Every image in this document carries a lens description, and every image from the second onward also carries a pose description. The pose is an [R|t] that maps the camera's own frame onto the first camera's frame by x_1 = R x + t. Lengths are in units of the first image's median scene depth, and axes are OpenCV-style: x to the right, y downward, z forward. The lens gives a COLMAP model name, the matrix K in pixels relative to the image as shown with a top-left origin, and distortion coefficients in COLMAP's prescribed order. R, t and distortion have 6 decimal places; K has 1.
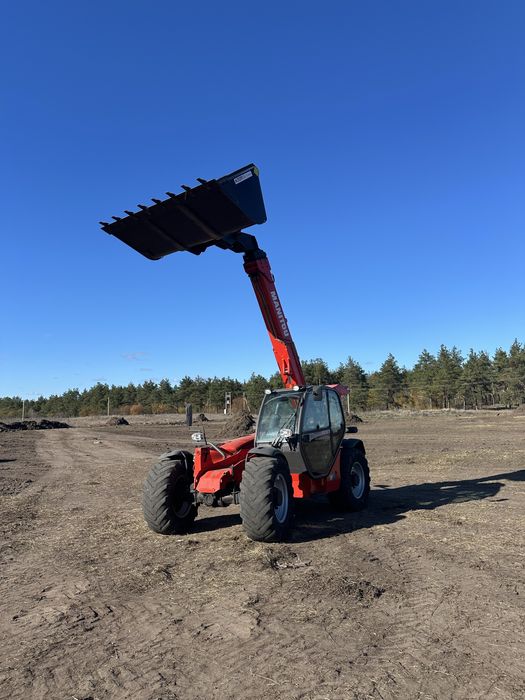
lens RADIAL K [[490.8, 0, 260.5], [0, 490.8, 345.8], [0, 0, 1]] dist [0.057020, -0.060094]
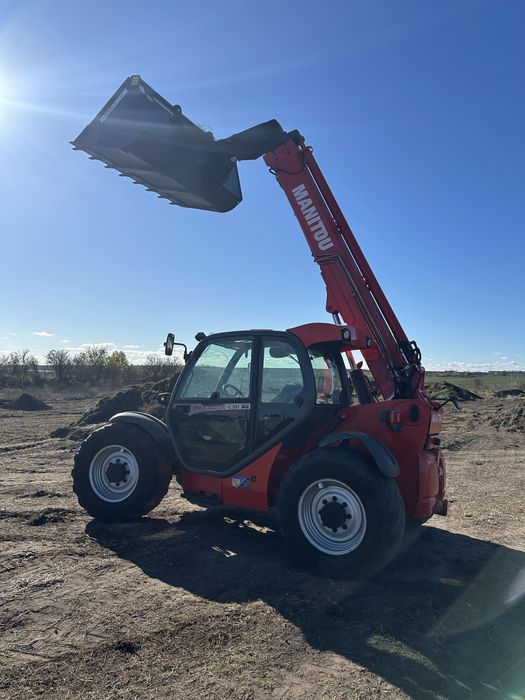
lens RADIAL K [[490.8, 0, 270.3], [0, 490.8, 351.7], [0, 0, 1]] dist [0.057020, -0.060094]
pose [[0.067199, -0.036457, -0.997073, 0.651718], [0.114136, 0.993053, -0.028617, 0.116020], [0.991190, -0.111879, 0.070893, 0.892529]]
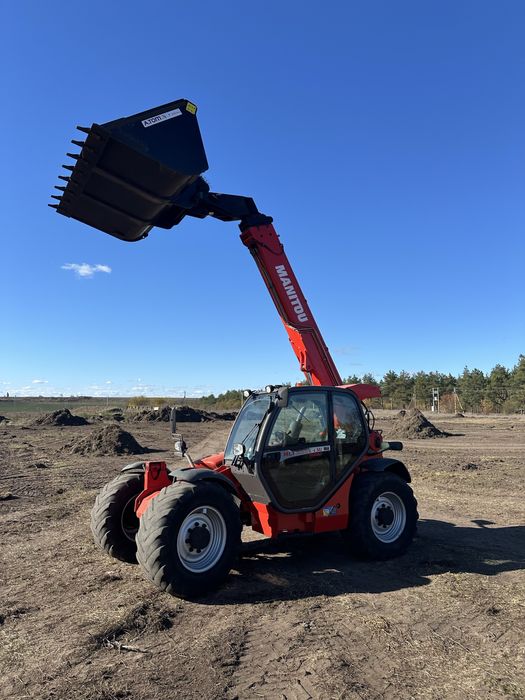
lens RADIAL K [[490.8, 0, 264.1], [0, 490.8, 347.3], [0, 0, 1]] dist [0.057020, -0.060094]
pose [[0.910404, -0.029262, -0.412684, 0.322307], [0.034943, 0.999370, 0.006225, 0.014639], [0.412242, -0.020088, 0.910853, 0.268545]]
